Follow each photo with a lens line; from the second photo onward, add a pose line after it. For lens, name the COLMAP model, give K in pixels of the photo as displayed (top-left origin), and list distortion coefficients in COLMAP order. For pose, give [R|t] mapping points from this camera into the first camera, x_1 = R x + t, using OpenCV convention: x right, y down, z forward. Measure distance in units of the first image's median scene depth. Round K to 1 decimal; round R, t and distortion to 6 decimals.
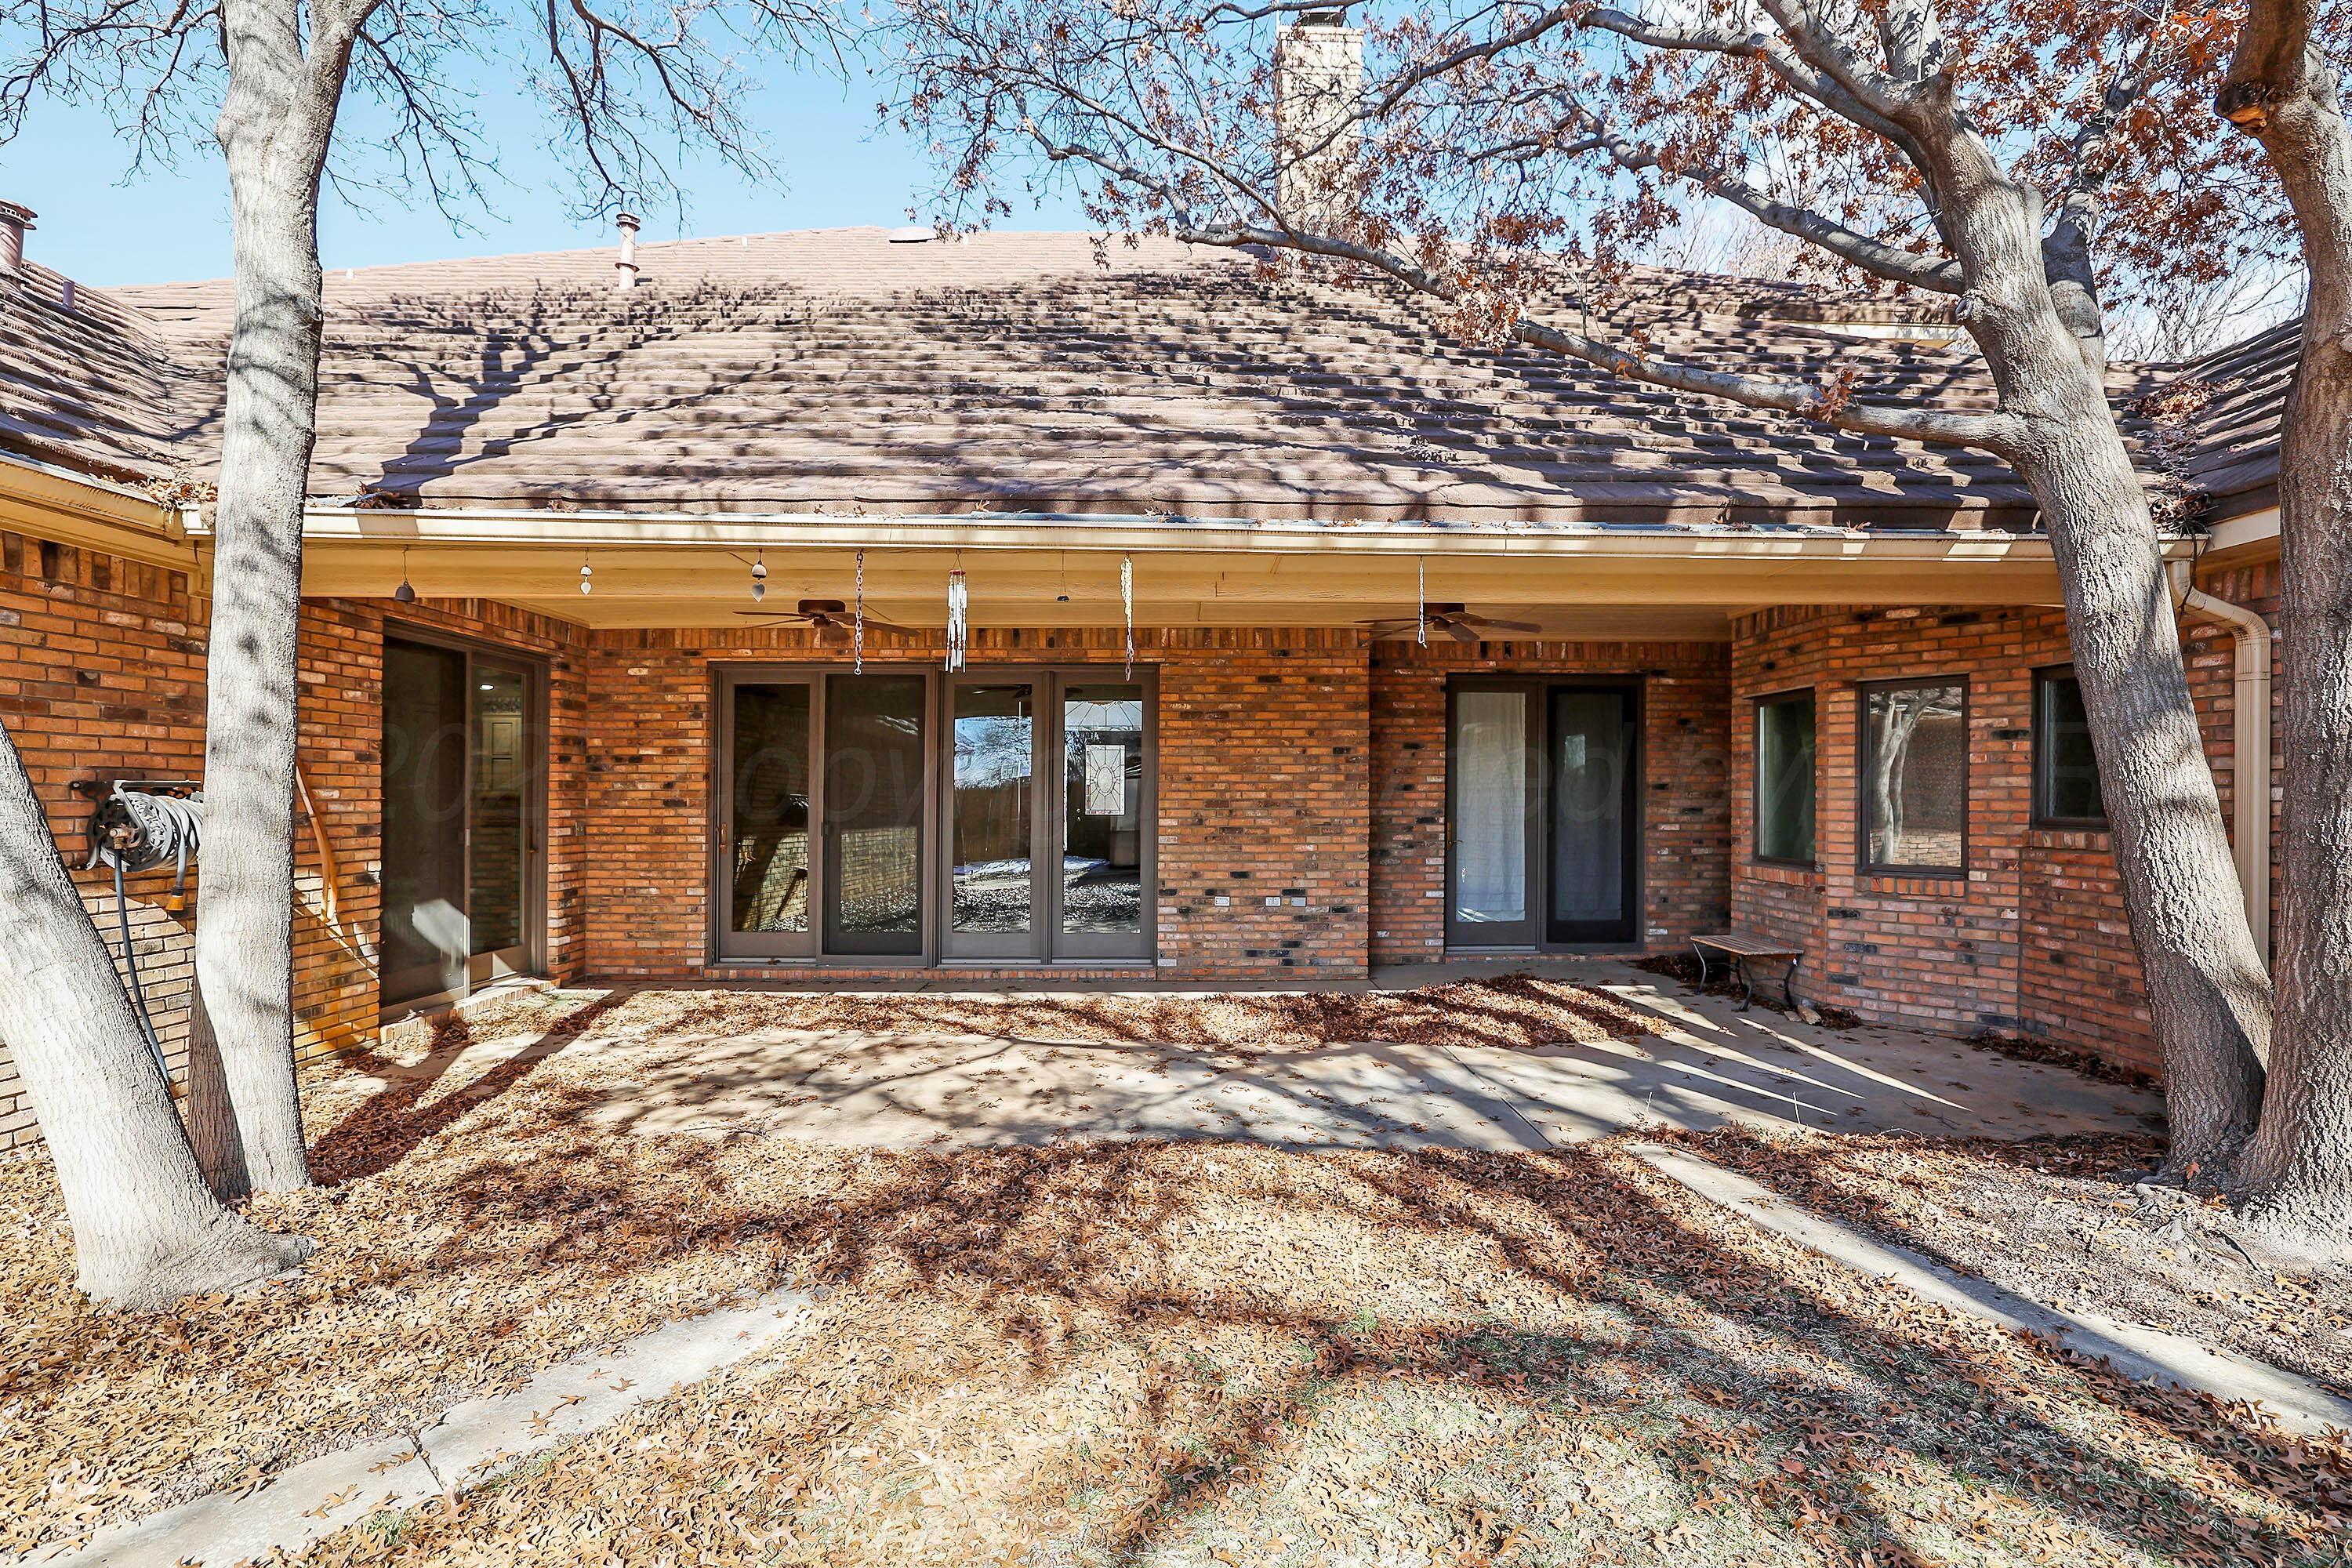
lens RADIAL K [[1097.4, 0, 1176.6], [0, 1097.4, 727.9], [0, 0, 1]] dist [-0.057021, 0.013157]
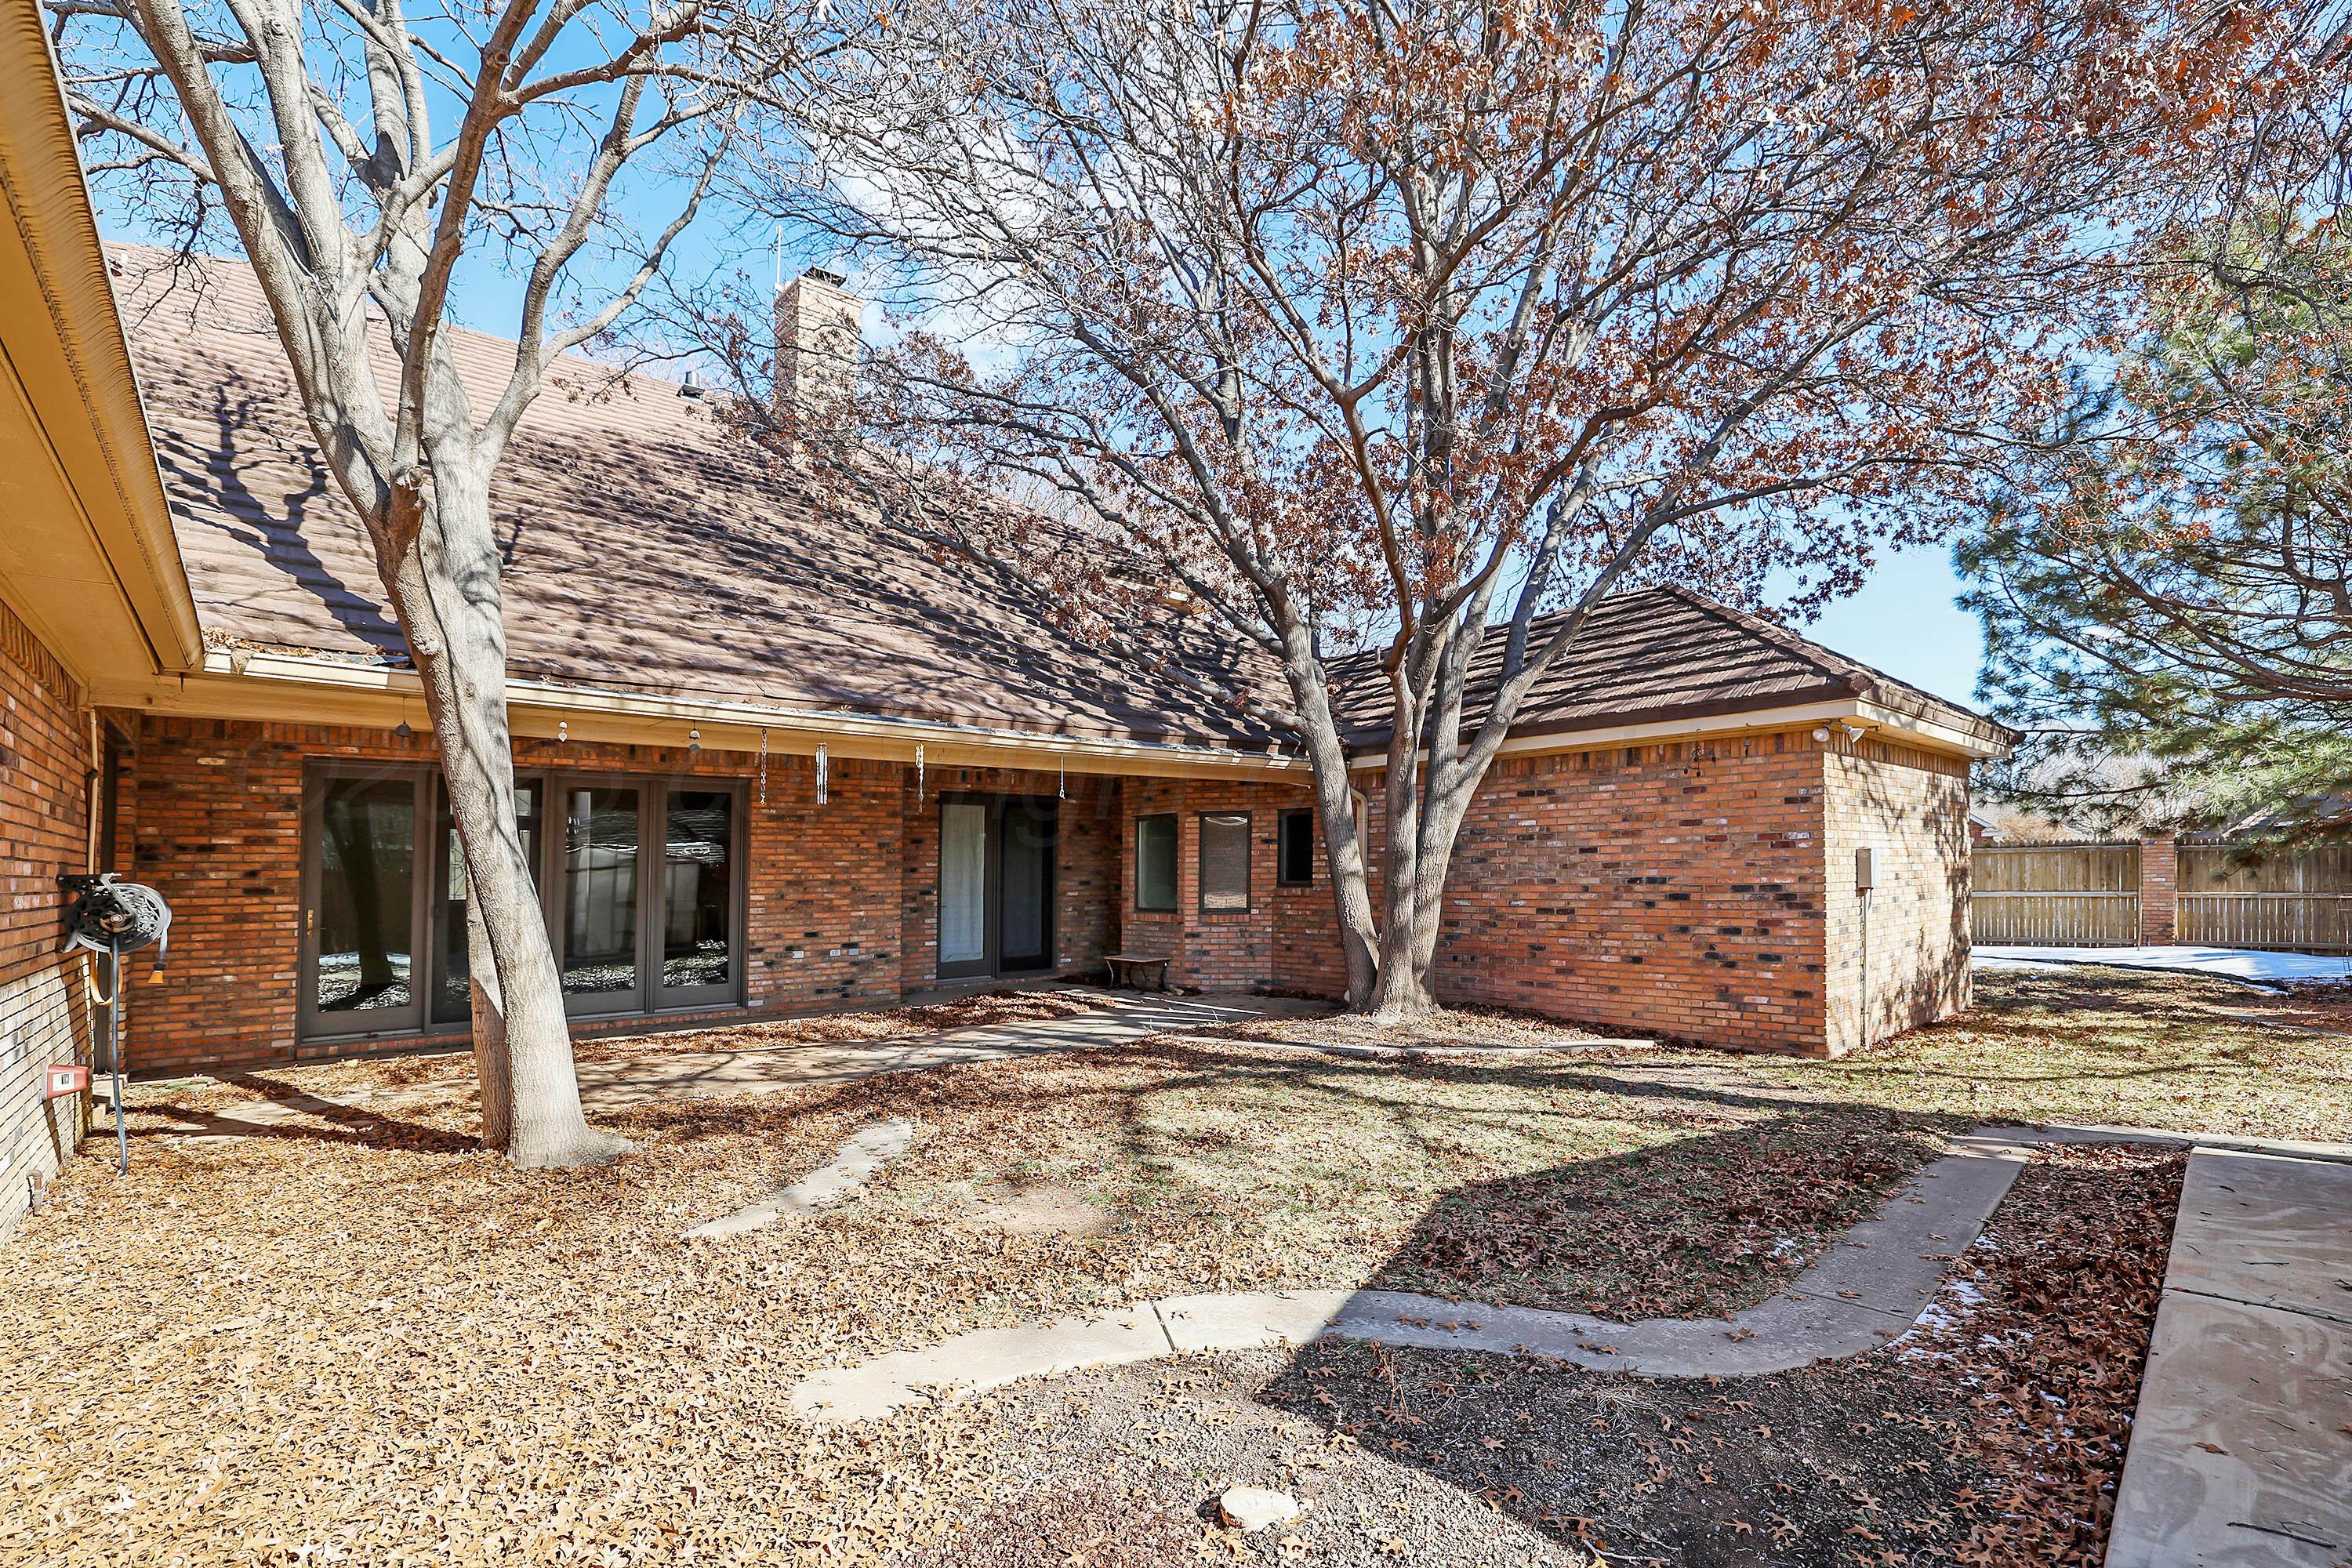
lens RADIAL K [[1041.5, 0, 1137.1], [0, 1041.5, 767.3], [0, 0, 1]] dist [-0.047232, 0.015264]
pose [[0.805395, 0.047443, 0.590837, -0.514311], [-0.021373, 0.998468, -0.051041, -0.024267], [-0.592353, 0.028480, 0.805175, -0.391195]]
